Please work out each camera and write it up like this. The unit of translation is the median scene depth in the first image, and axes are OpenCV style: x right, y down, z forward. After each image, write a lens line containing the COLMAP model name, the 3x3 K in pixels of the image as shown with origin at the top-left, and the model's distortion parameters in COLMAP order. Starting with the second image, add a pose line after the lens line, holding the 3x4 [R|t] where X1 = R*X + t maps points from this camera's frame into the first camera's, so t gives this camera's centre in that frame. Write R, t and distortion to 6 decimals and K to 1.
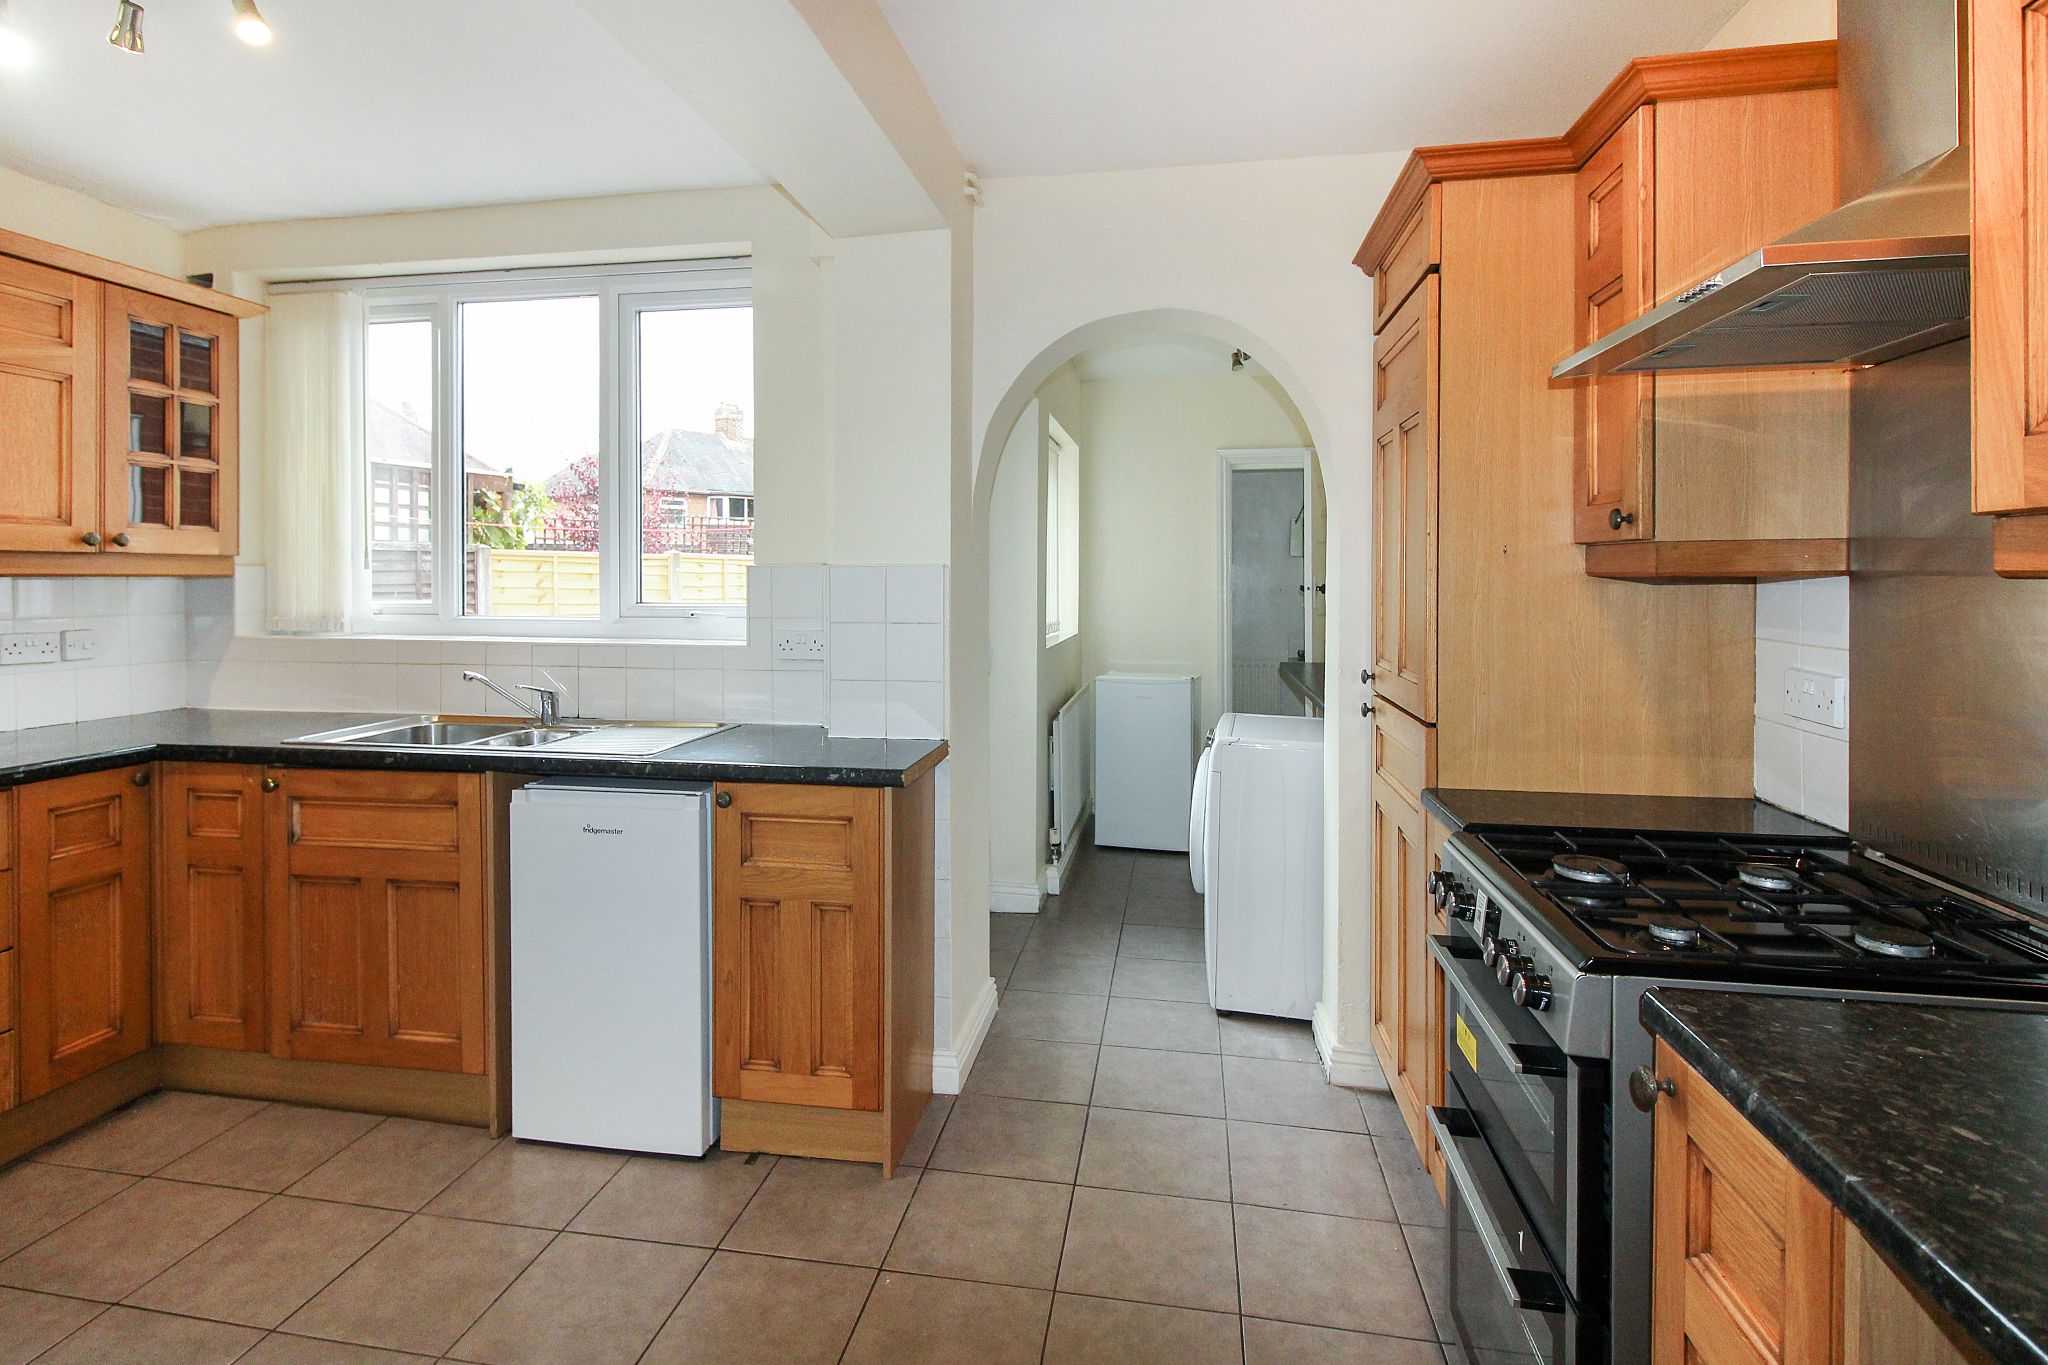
lens RADIAL K [[993.5, 0, 1019.9], [0, 993.5, 577.7], [0, 0, 1]] dist [0.001402, 0.000136]
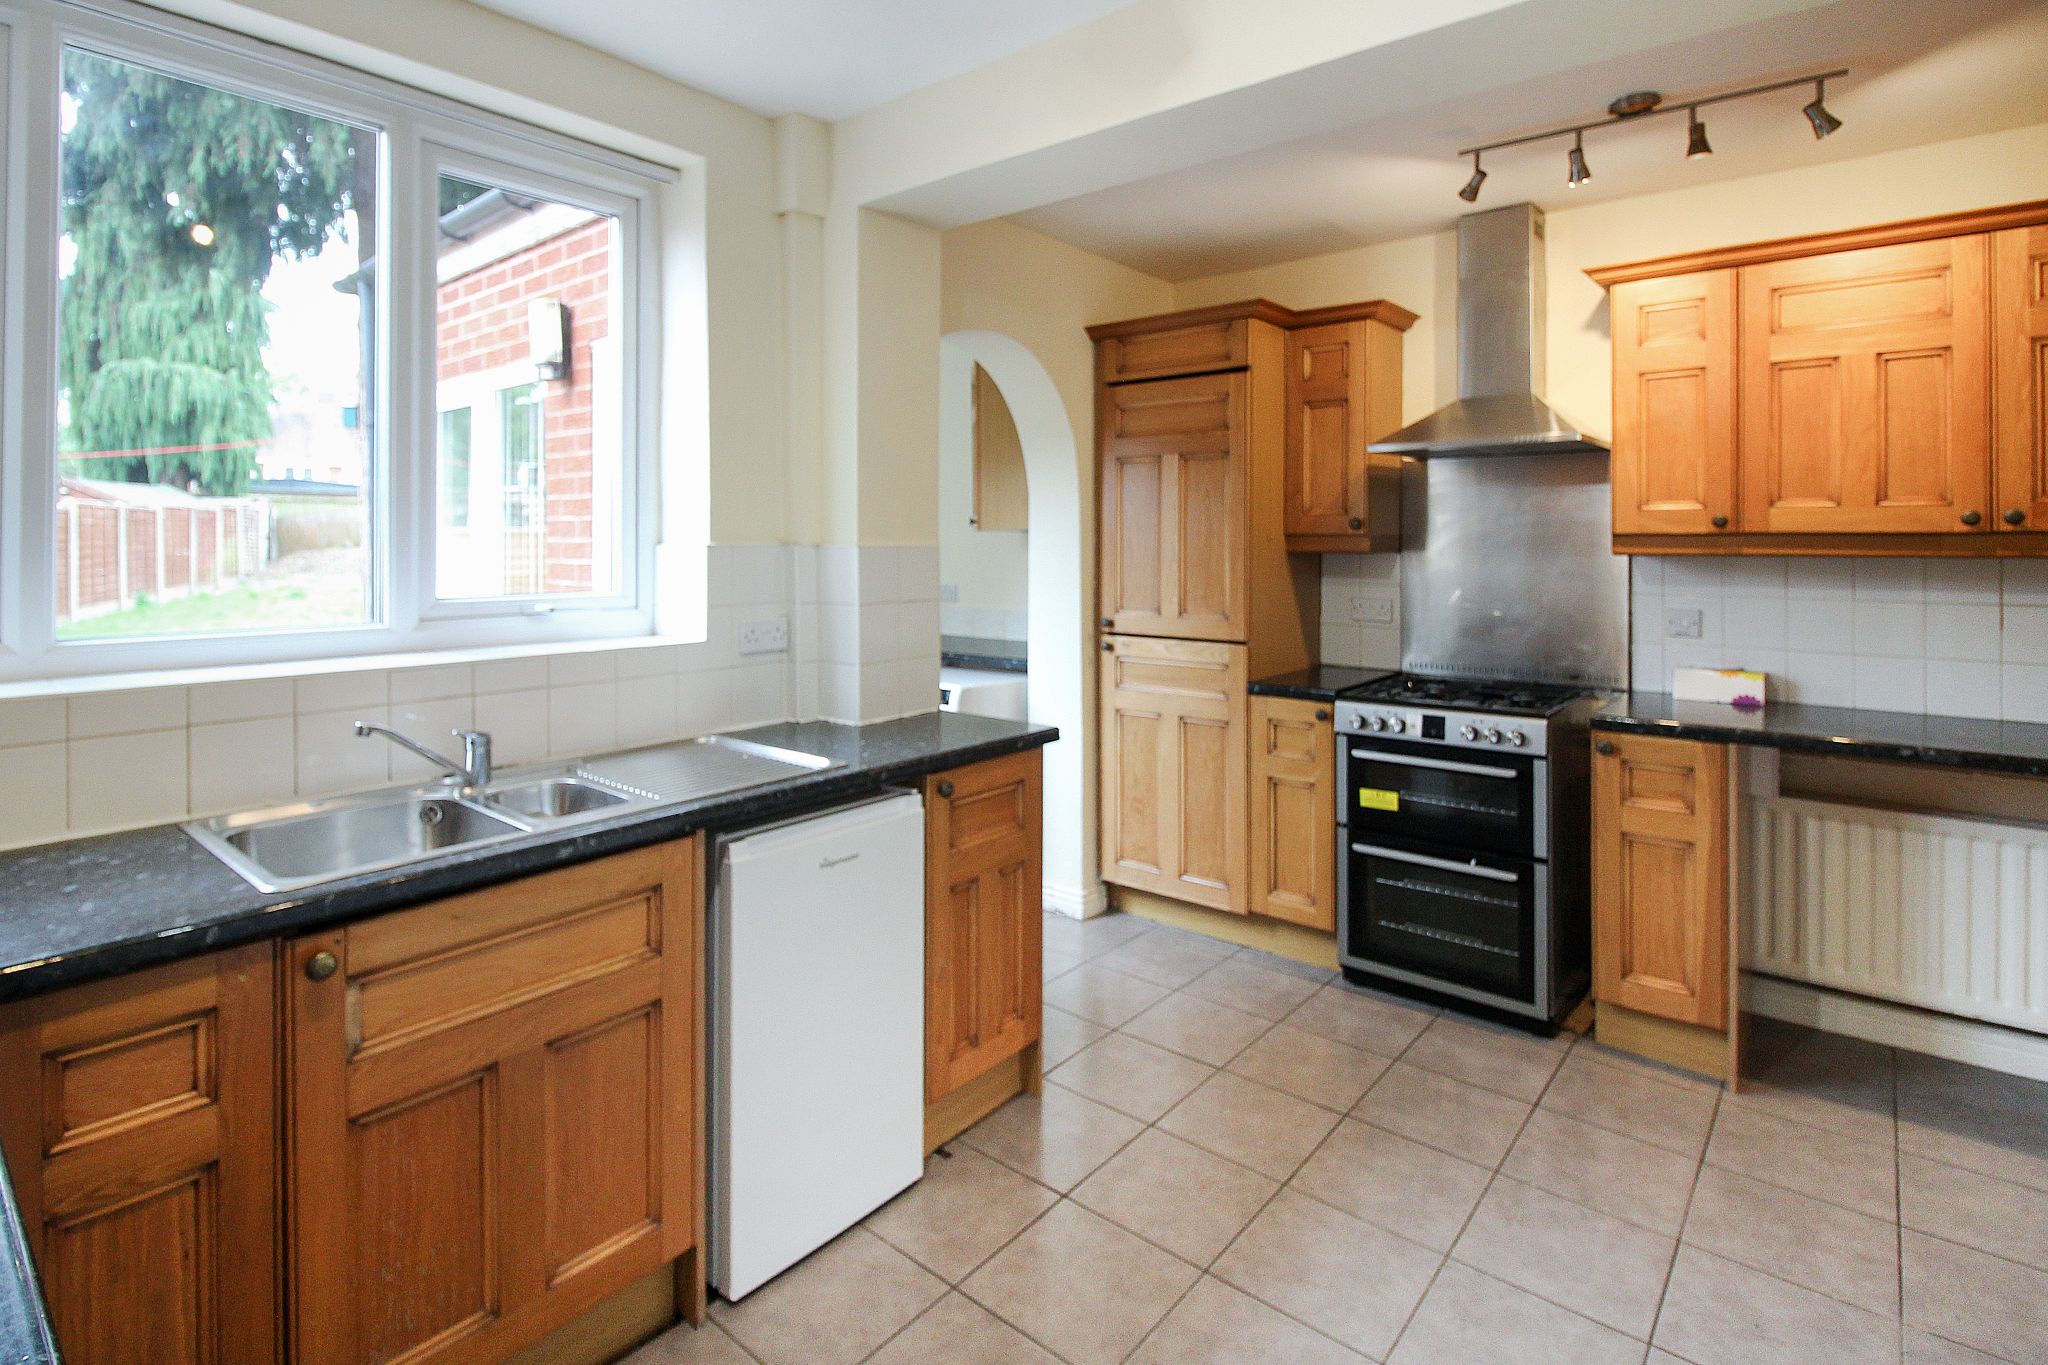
lens RADIAL K [[1005.7, 0, 1022.5], [0, 1005.7, 547.9], [0, 0, 1]] dist [-0.001405, -0.000198]
pose [[0.506441, -0.003918, 0.862266, -1.050306], [0.000674, 0.999991, 0.004148, -0.017197], [-0.862275, -0.001519, 0.506439, 0.417284]]
